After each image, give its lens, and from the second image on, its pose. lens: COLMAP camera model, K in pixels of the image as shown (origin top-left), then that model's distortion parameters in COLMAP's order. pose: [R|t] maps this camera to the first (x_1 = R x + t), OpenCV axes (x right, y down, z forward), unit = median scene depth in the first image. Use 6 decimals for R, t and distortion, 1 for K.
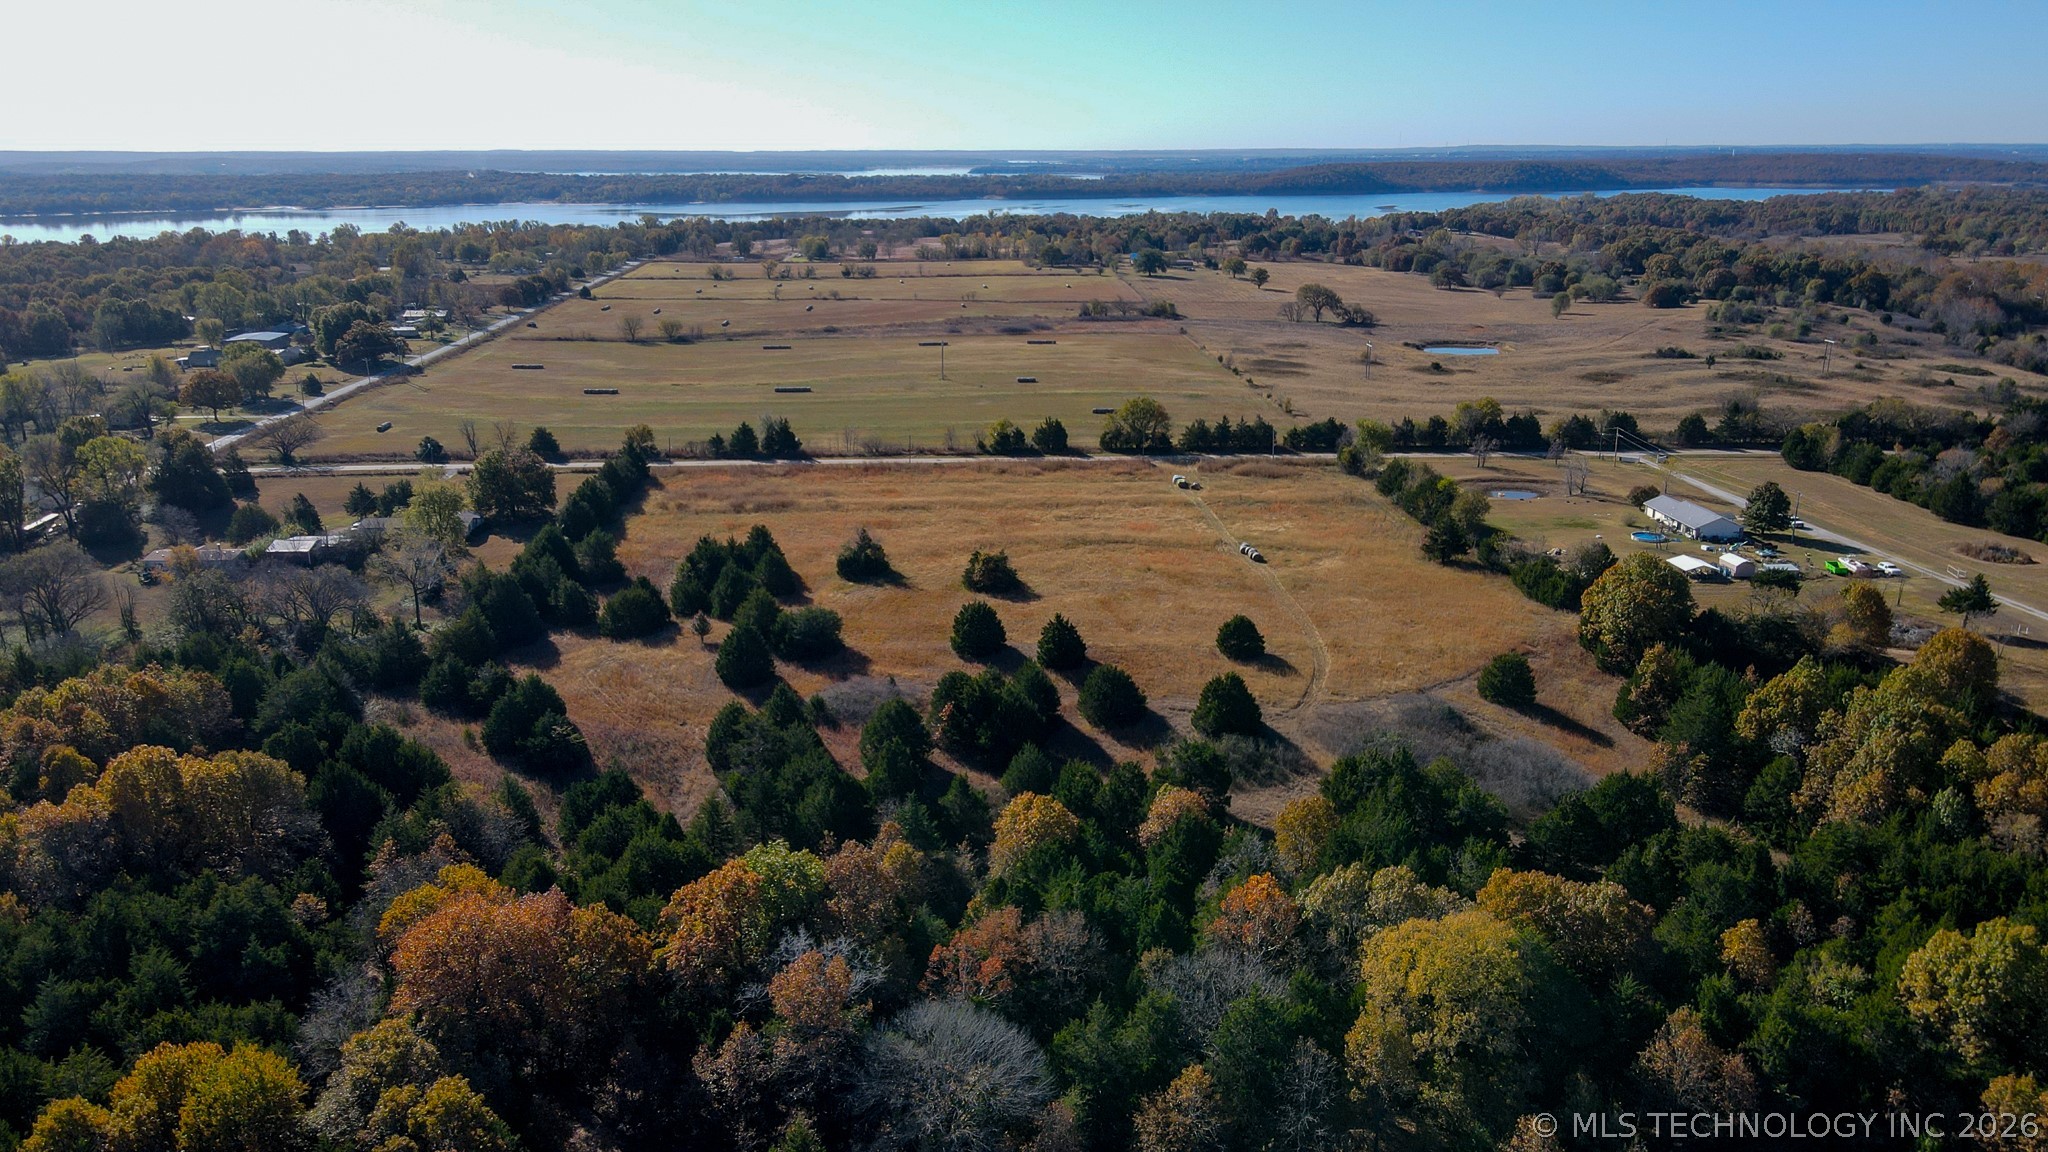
lens RADIAL K [[1487.9, 0, 986.0], [0, 1487.9, 575.6], [0, 0, 1]] dist [-0.001306, 0.048997]
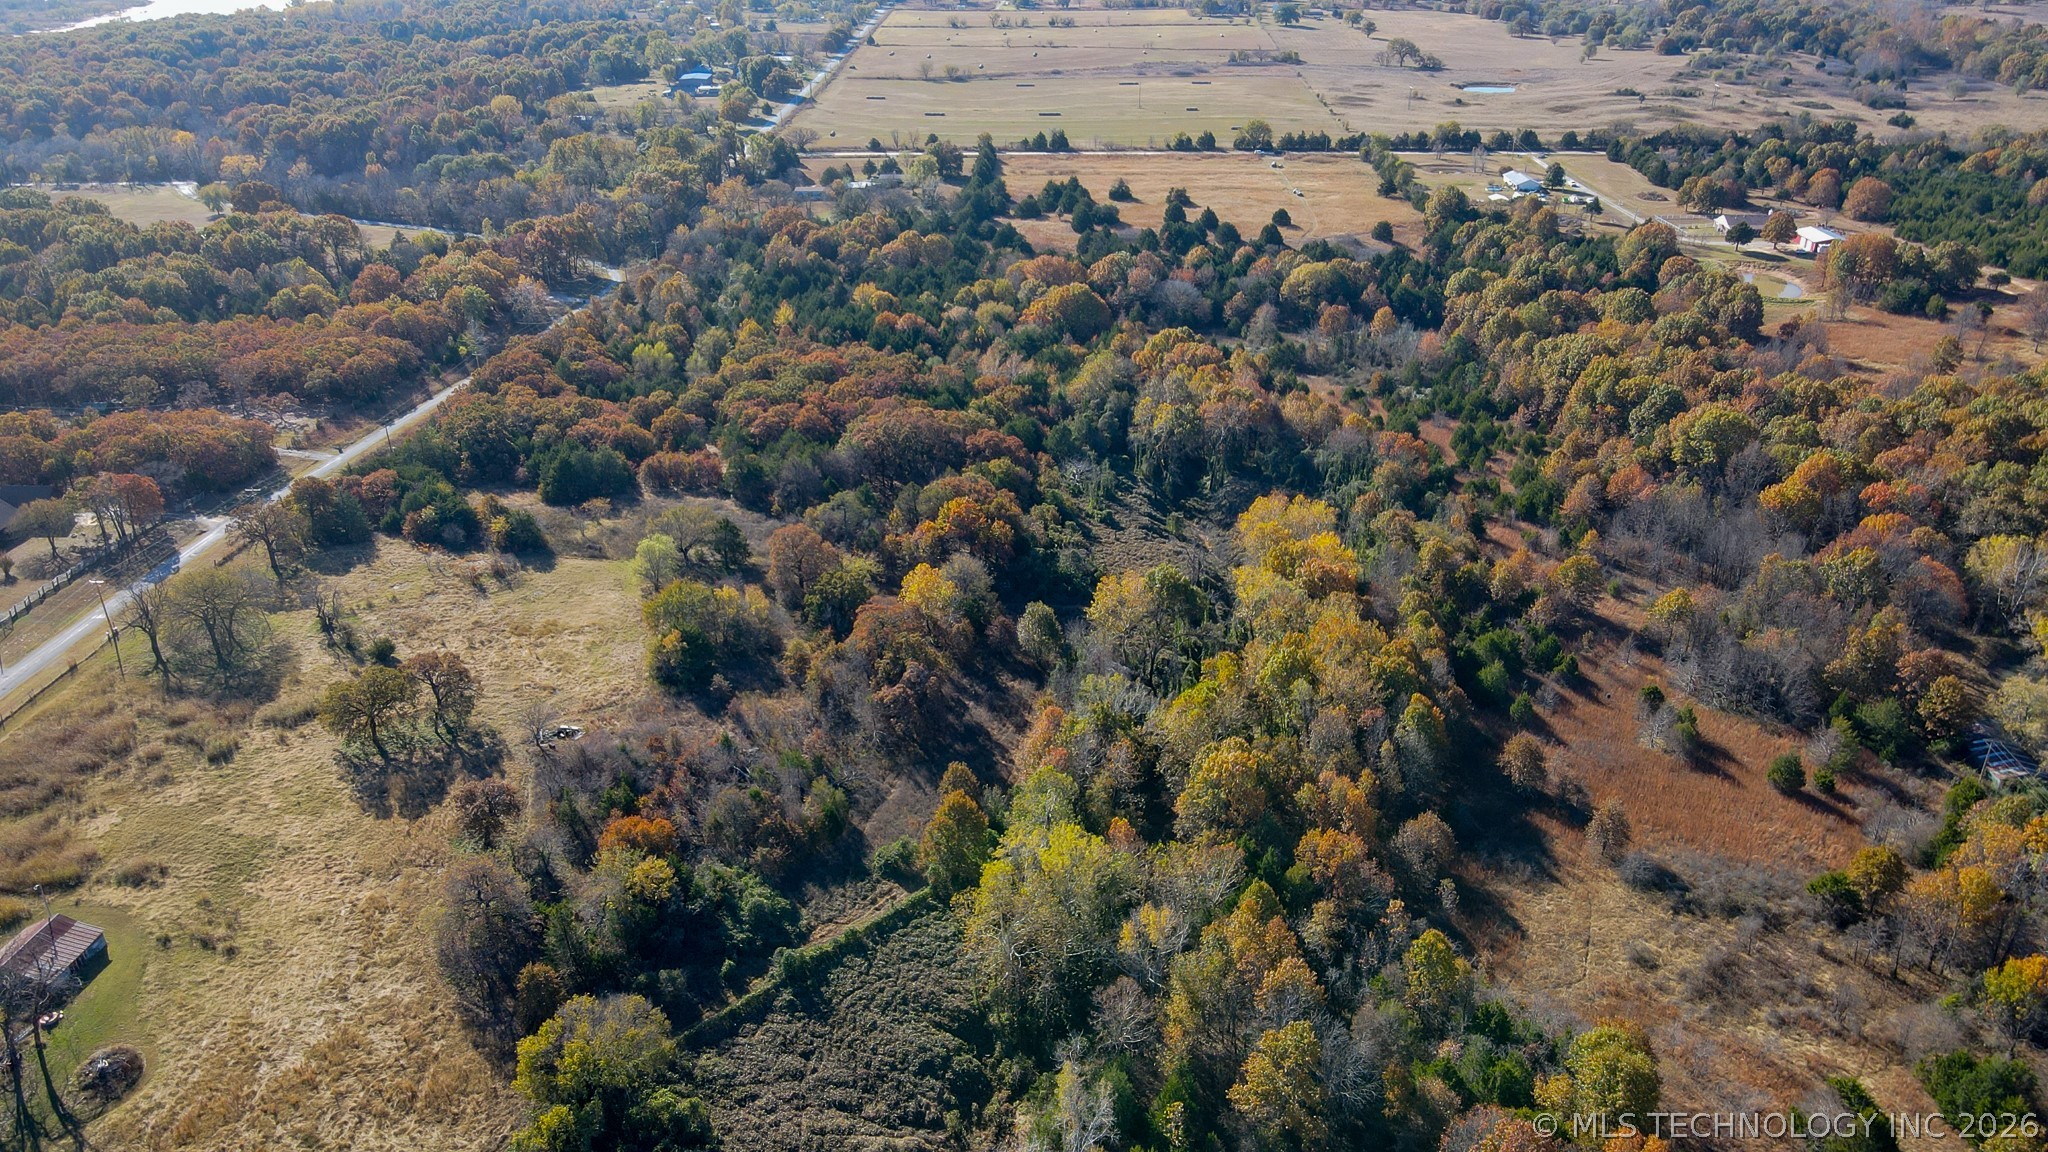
lens RADIAL K [[1498.6, 0, 1024.0], [0, 1498.6, 576.0], [0, 0, 1]] dist [0.011345, 0.012679]
pose [[0.997470, 0.027804, -0.065433, -0.024081], [-0.016189, 0.985004, 0.171773, 0.064997], [0.069228, -0.170279, 0.982961, -0.498541]]
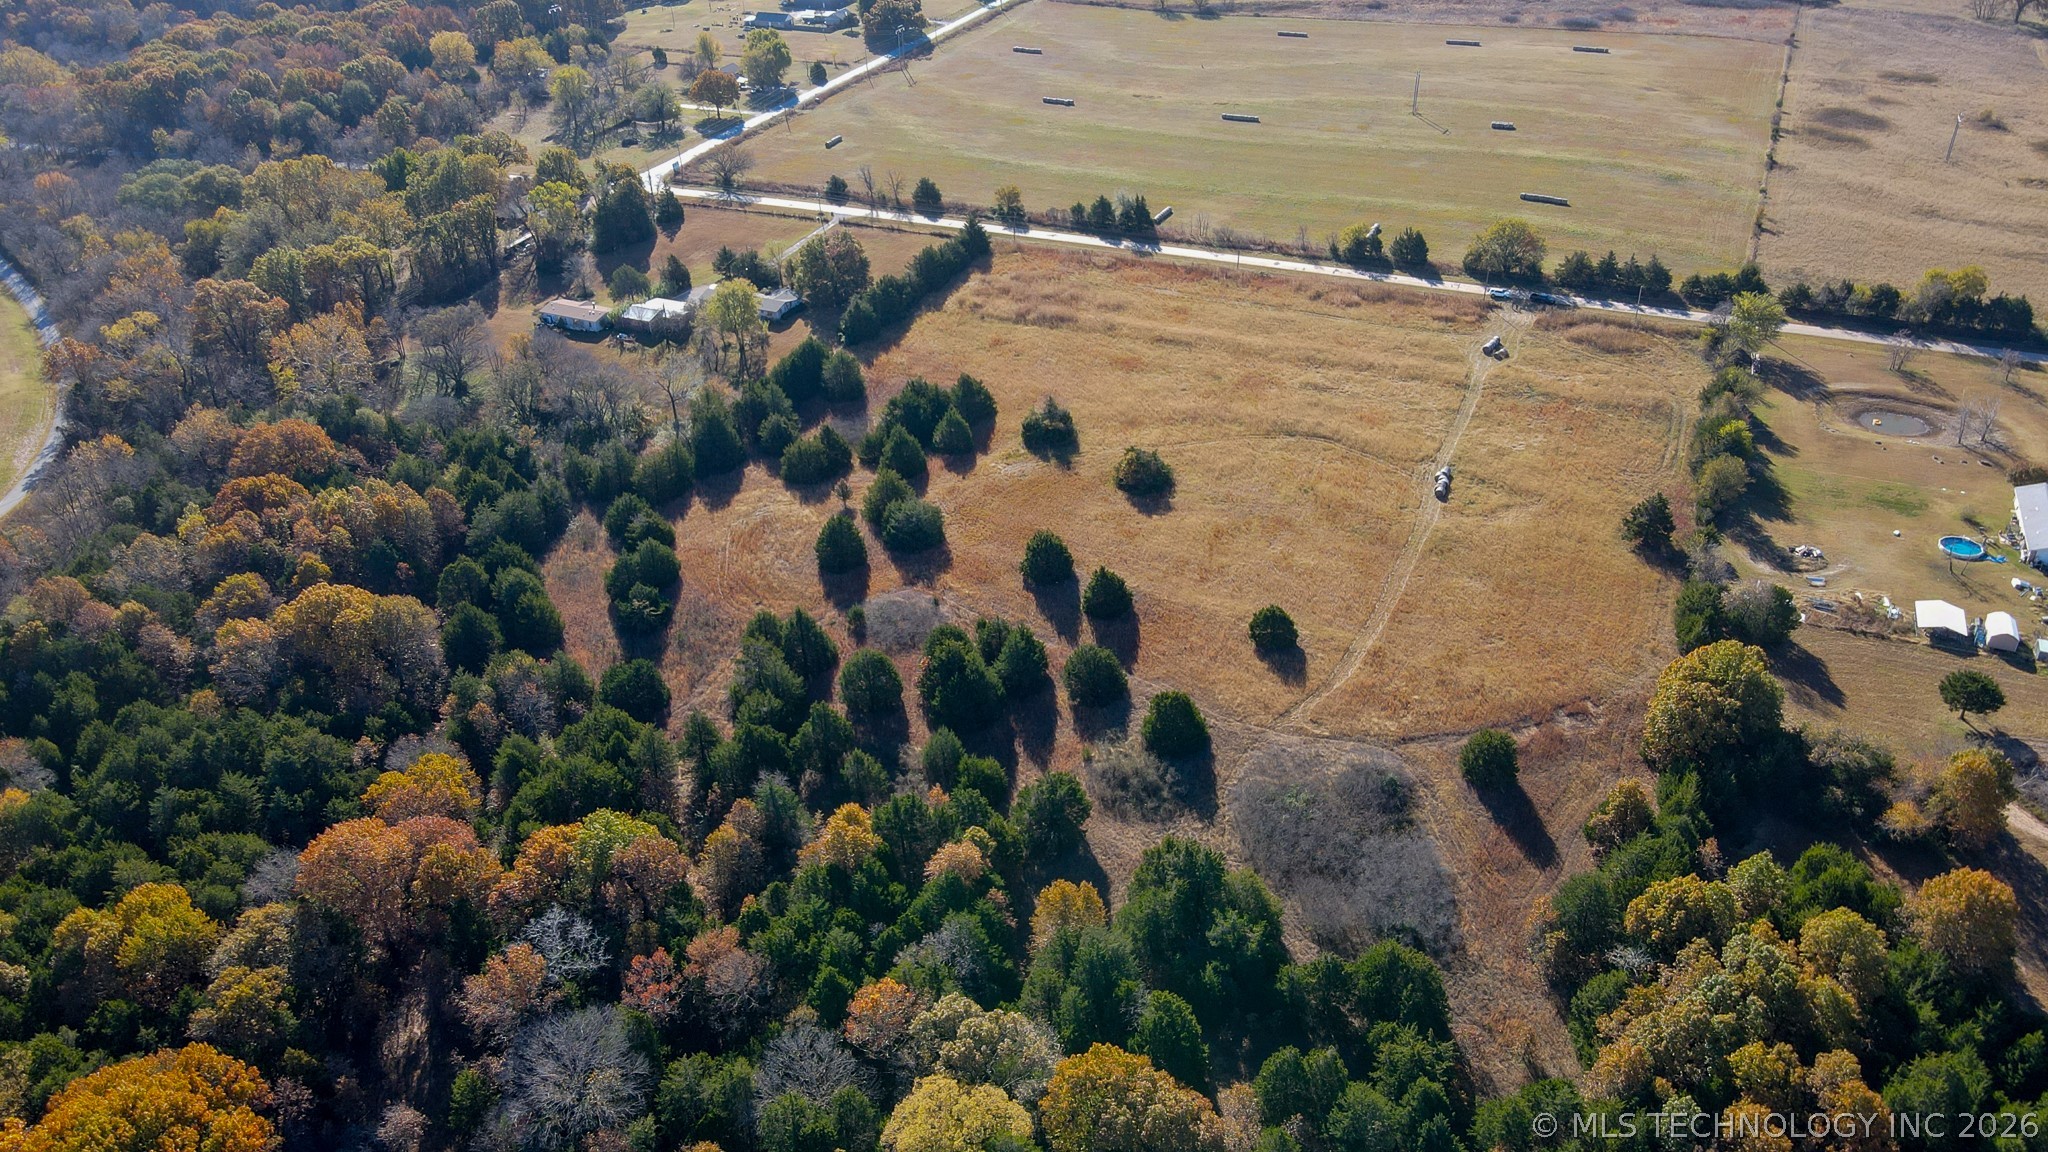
lens RADIAL K [[1465.6, 0, 1024.0], [0, 1465.6, 576.0], [0, 0, 1]] dist [-0.000057, 0.002835]
pose [[0.895531, 0.223053, -0.385061, 0.122296], [-0.100899, 0.944549, 0.312485, -0.087661], [0.433409, -0.240988, 0.868379, 0.027600]]
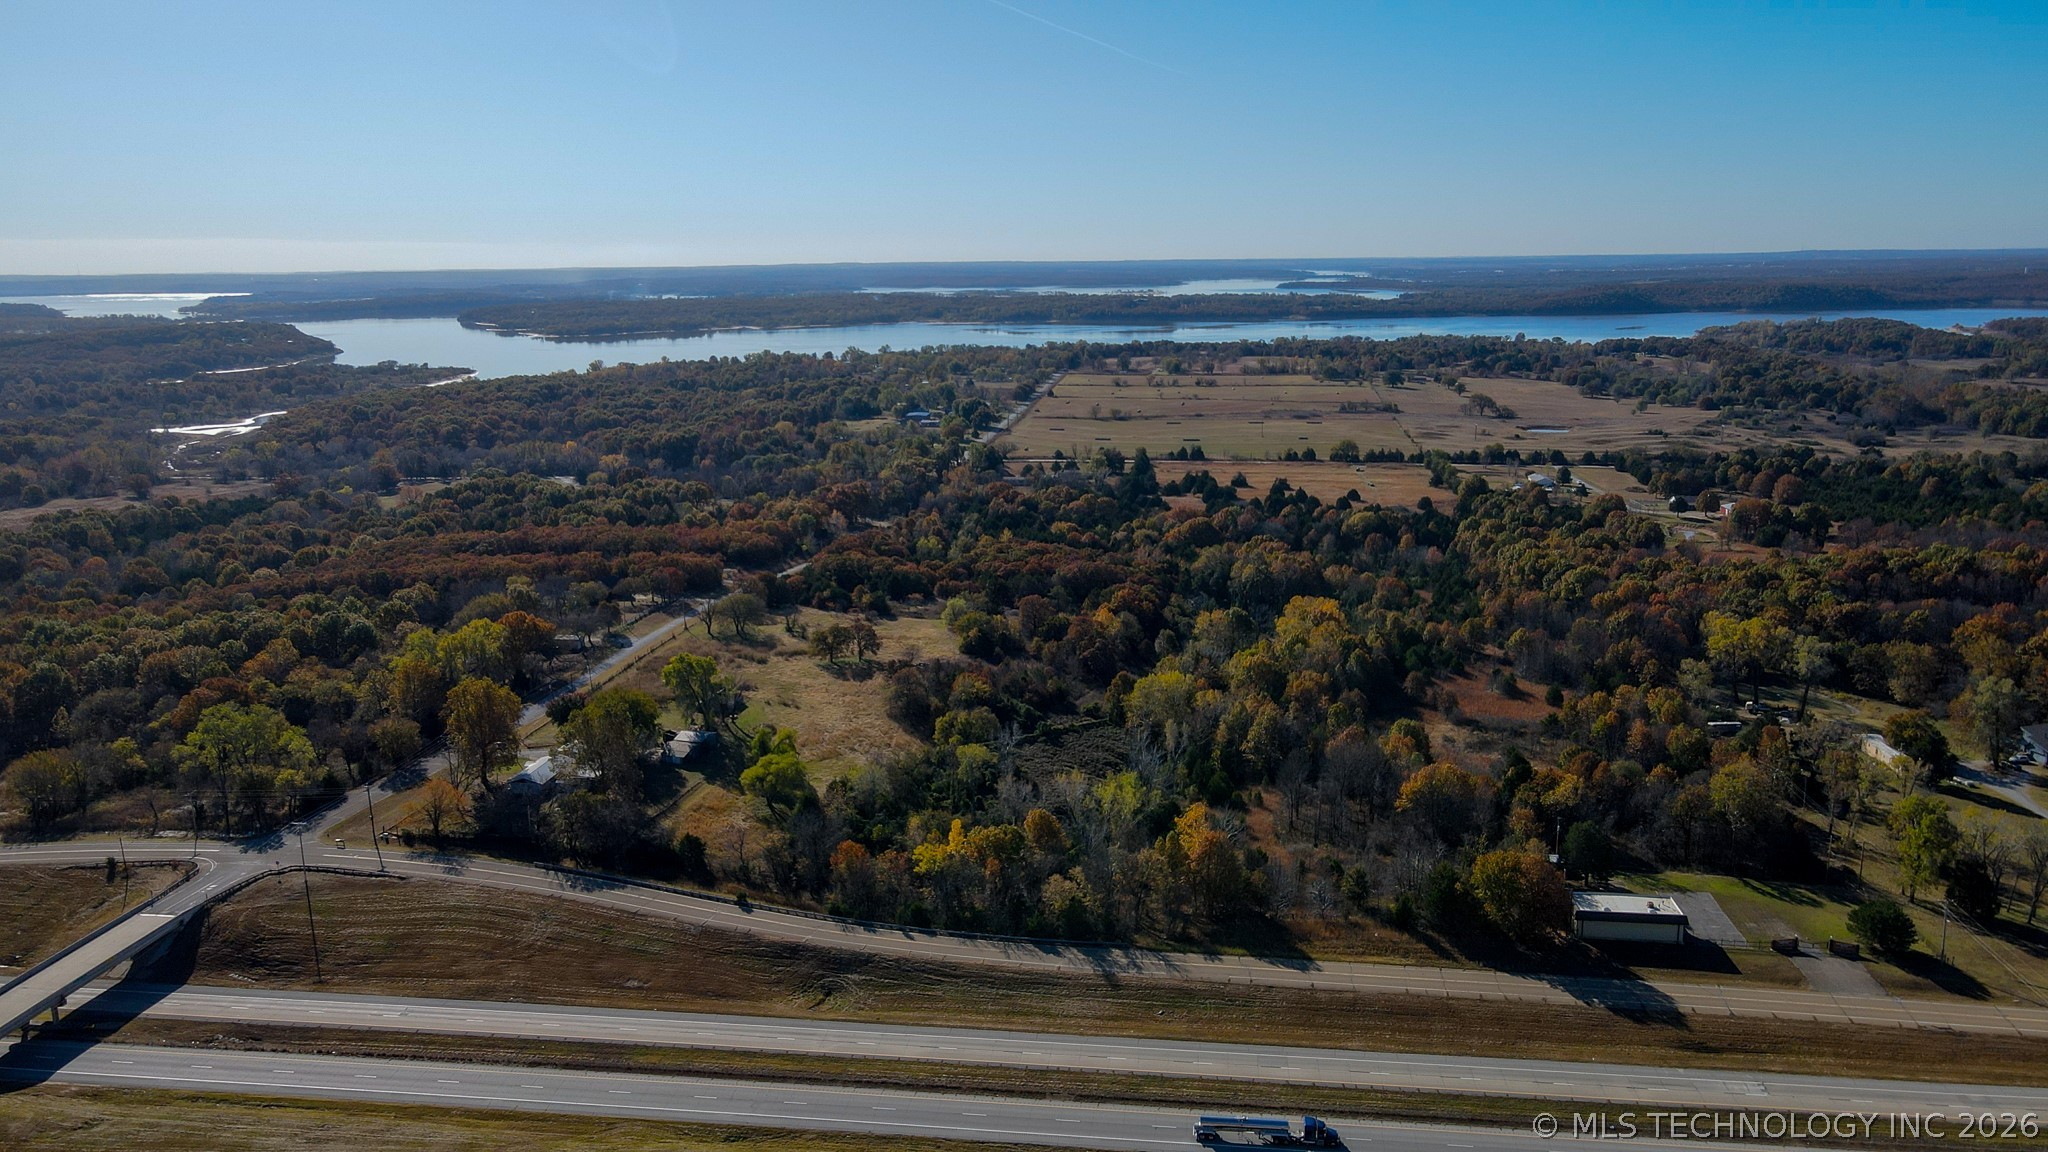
lens RADIAL K [[1518.0, 0, 1034.8], [0, 1518.0, 616.8], [0, 0, 1]] dist [-0.027759, 0.092512]
pose [[0.986315, 0.033984, -0.161332, 0.006076], [-0.040909, 0.998370, -0.039799, 0.155277], [0.159717, 0.045854, 0.986097, -0.810256]]
